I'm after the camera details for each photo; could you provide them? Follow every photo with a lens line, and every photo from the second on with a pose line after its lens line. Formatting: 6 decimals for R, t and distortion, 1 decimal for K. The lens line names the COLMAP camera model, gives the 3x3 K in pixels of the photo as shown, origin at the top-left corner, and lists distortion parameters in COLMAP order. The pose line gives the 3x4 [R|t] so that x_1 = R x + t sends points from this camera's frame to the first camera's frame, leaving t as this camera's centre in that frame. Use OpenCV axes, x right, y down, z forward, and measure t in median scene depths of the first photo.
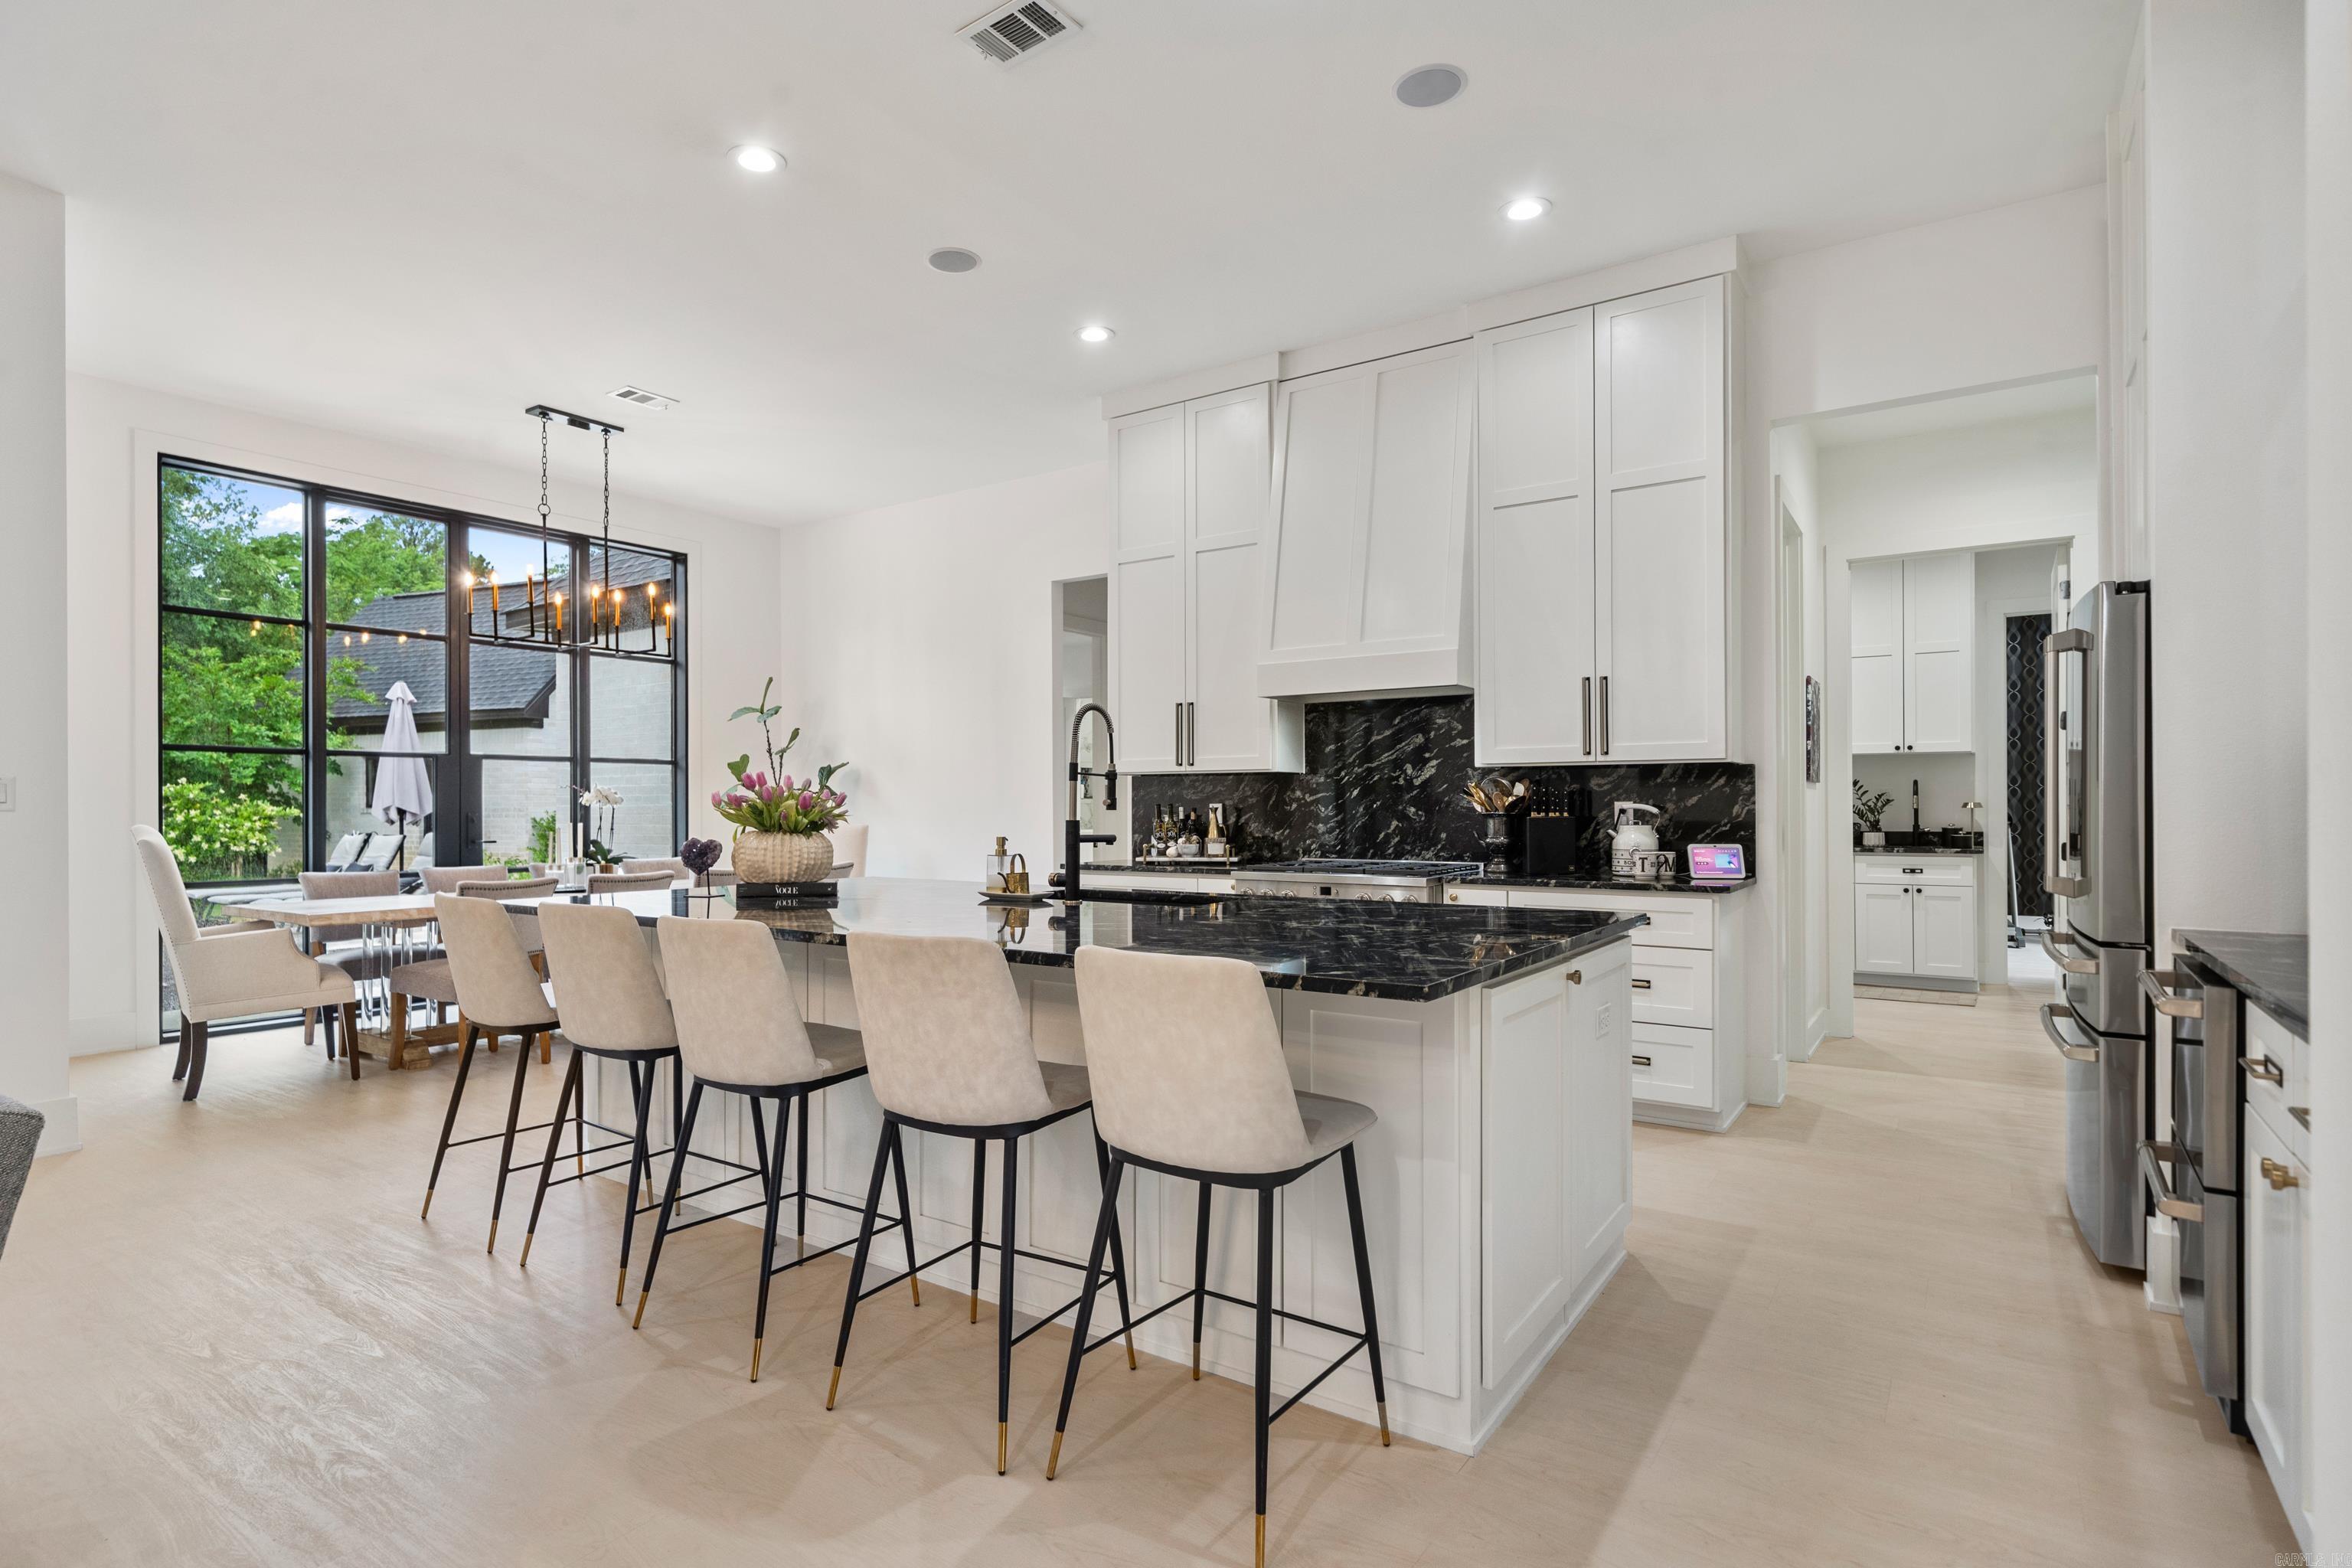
lens RADIAL K [[1189.9, 0, 1144.0], [0, 1189.9, 796.7], [0, 0, 1]] dist [0.003156, 0.000832]
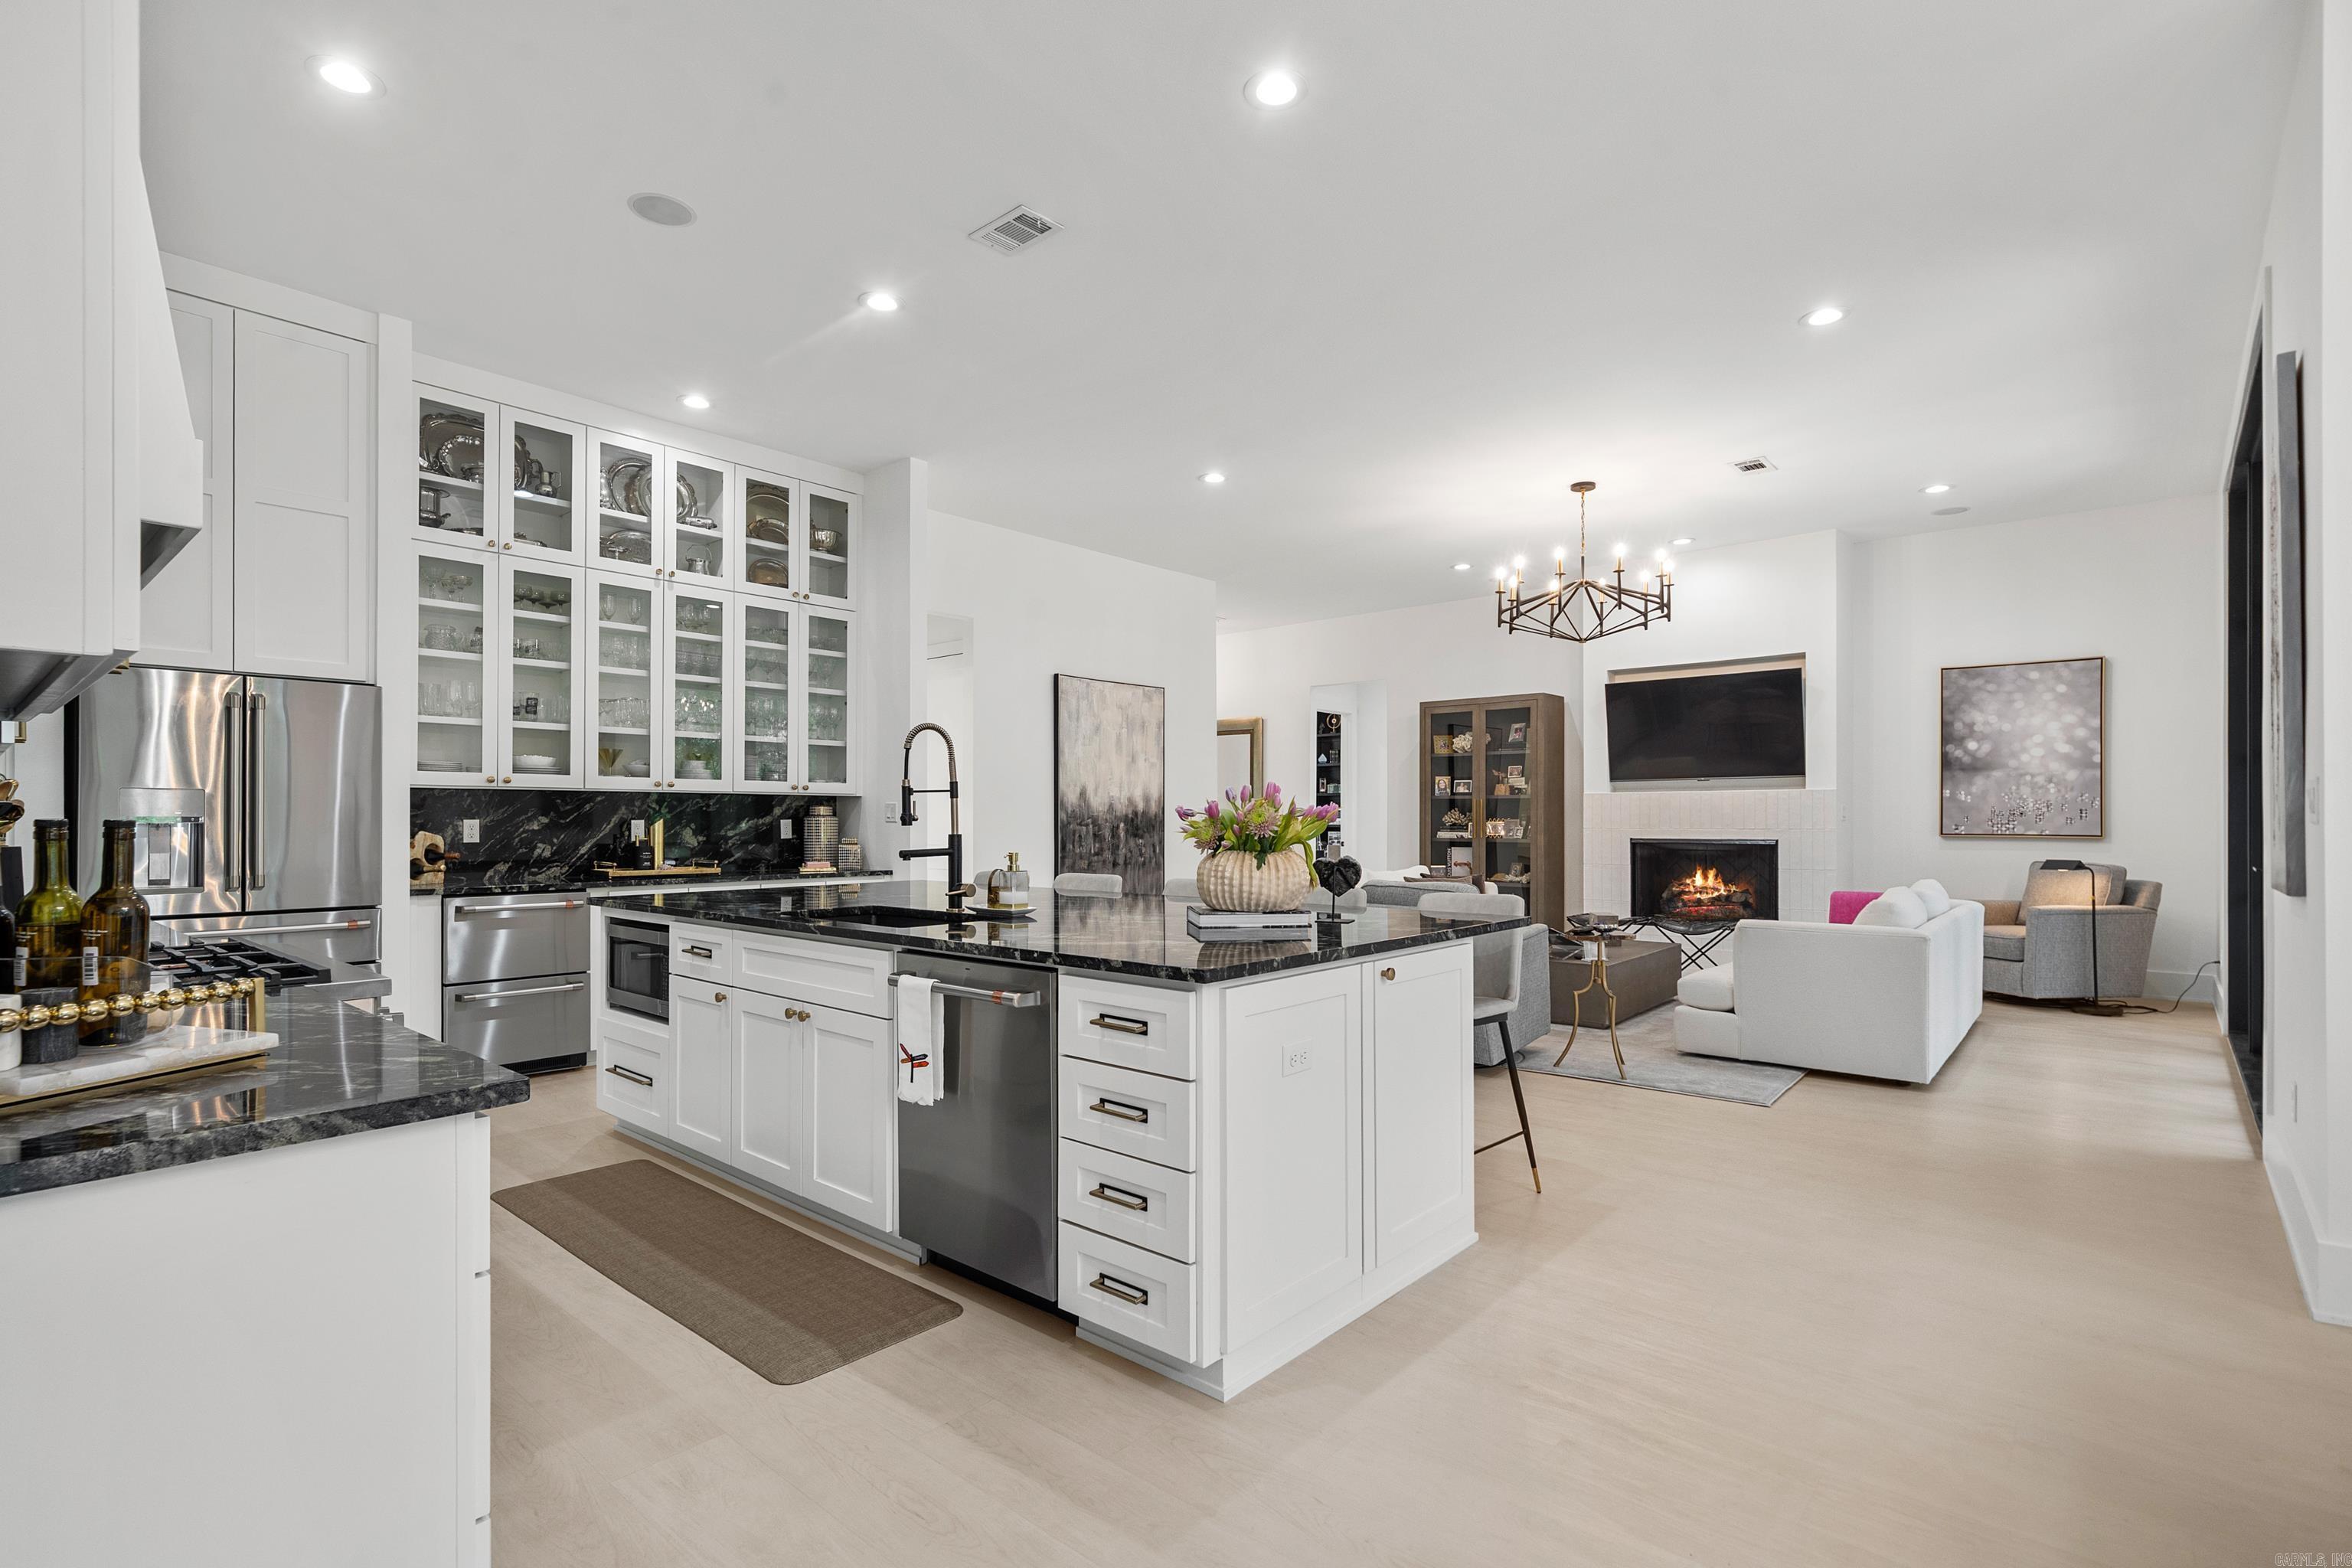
lens RADIAL K [[1105.3, 0, 1168.0], [0, 1105.3, 814.3], [0, 0, 1]] dist [0.002189, 0.000155]
pose [[-0.993776, 0.004986, 0.111289, -0.241920], [0.003982, 0.999949, -0.009243, 0.007847], [-0.111329, -0.008742, -0.993745, 1.290092]]
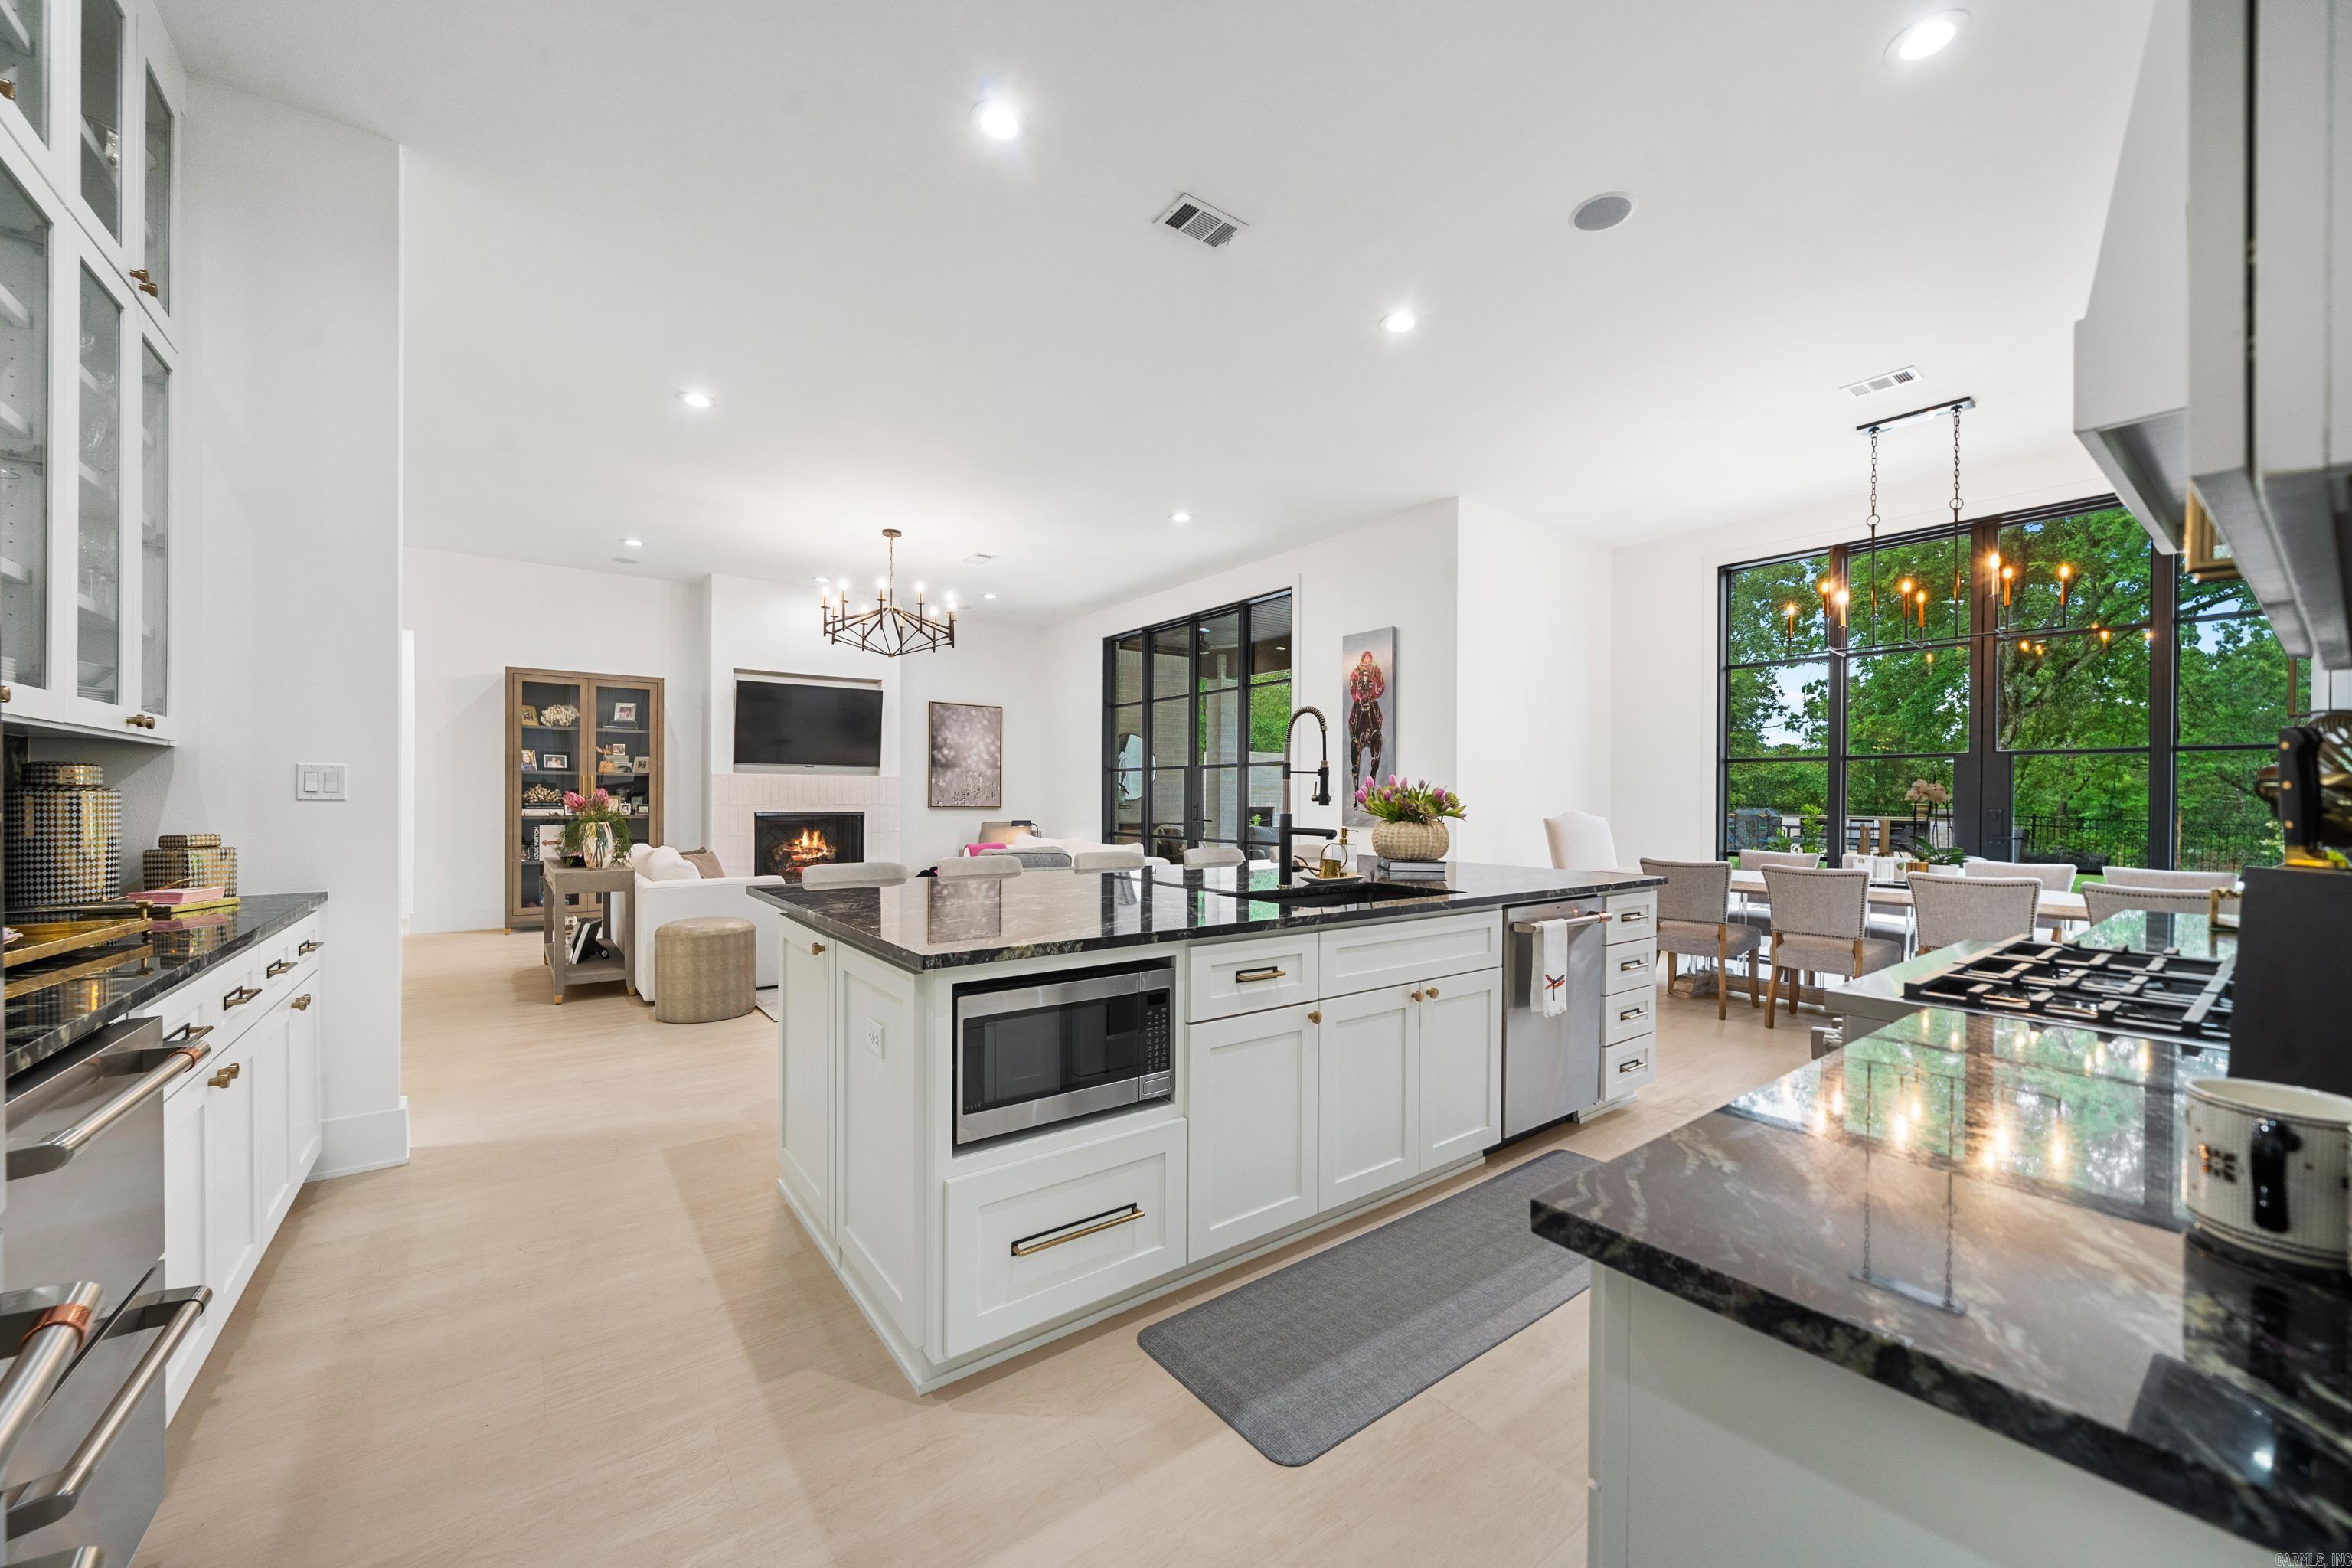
lens RADIAL K [[877.2, 0, 1155.8], [0, 877.2, 796.7], [0, 0, 1]] dist [-0.001669, -0.000156]
pose [[-0.320877, 0.001740, -0.947119, 0.501245], [0.001387, 0.999998, 0.001367, 0.001503], [0.947120, -0.000875, -0.320879, 0.747543]]
